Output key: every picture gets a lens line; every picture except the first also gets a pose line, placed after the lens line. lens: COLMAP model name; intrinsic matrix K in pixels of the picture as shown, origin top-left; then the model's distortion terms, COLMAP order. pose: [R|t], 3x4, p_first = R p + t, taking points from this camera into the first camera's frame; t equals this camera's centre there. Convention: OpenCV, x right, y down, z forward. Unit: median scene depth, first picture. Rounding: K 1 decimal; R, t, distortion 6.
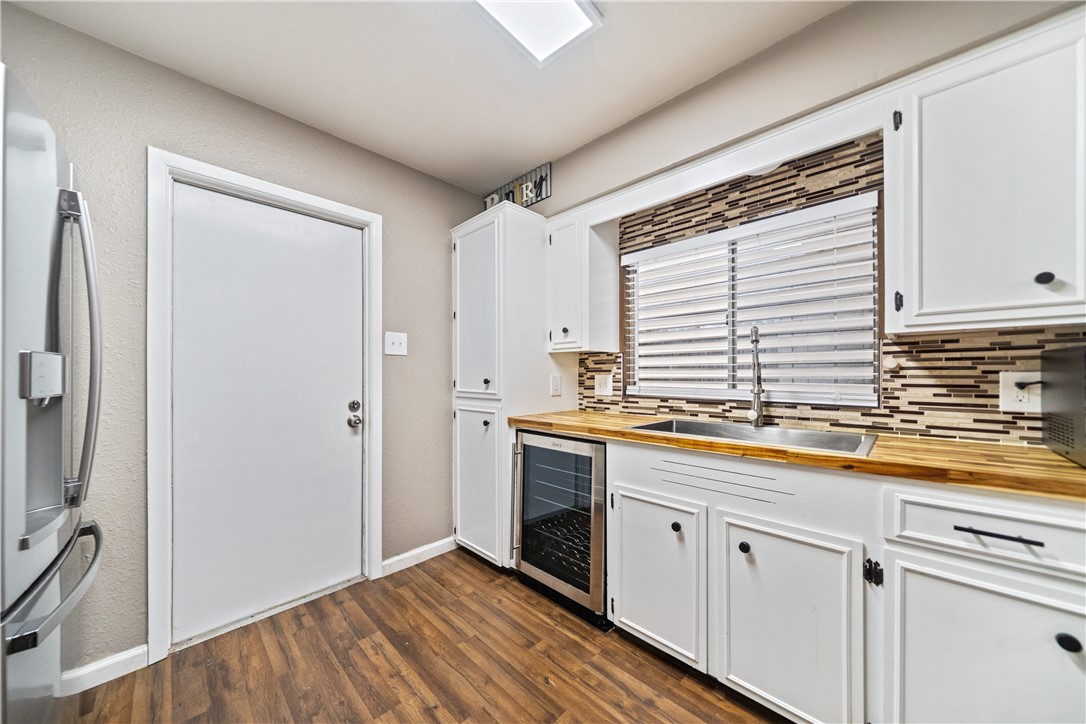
lens RADIAL K [[373.1, 0, 541.2], [0, 373.1, 375.0], [0, 0, 1]] dist [-0.001926, 0.000163]
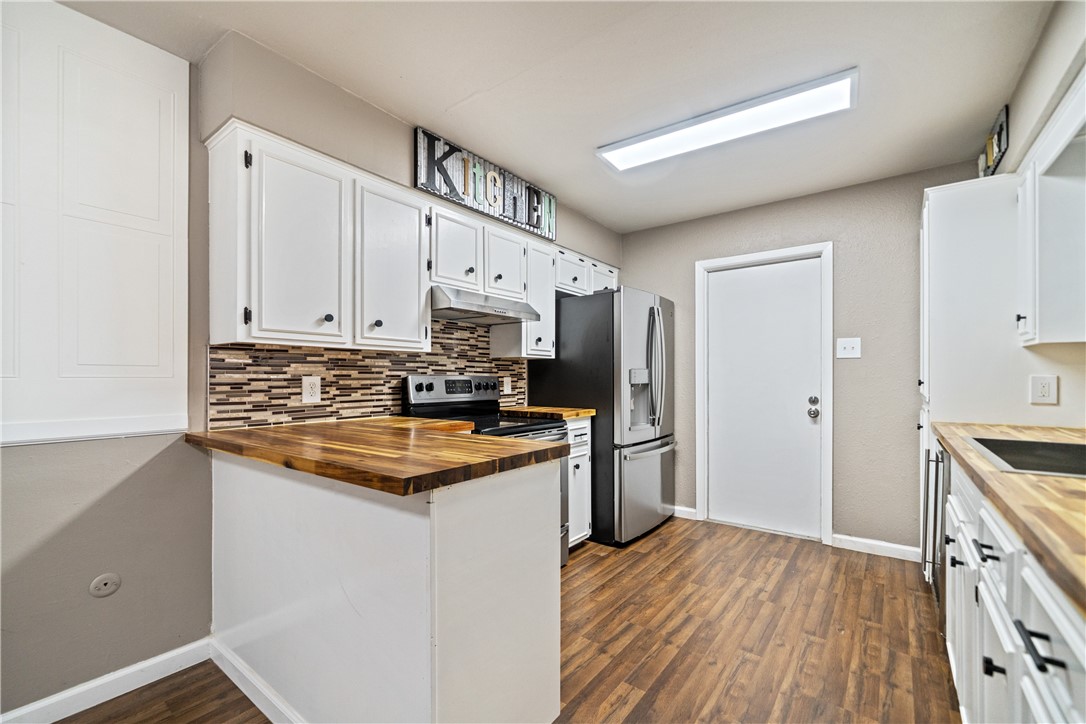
lens RADIAL K [[452.6, 0, 540.3], [0, 452.6, 375.4], [0, 0, 1]] dist [-0.000733, 0.001494]
pose [[0.120983, 0.000852, -0.992654, 1.005499], [0.000520, 0.999999, 0.000922, -0.003229], [0.992654, -0.000628, 0.120983, -0.106148]]
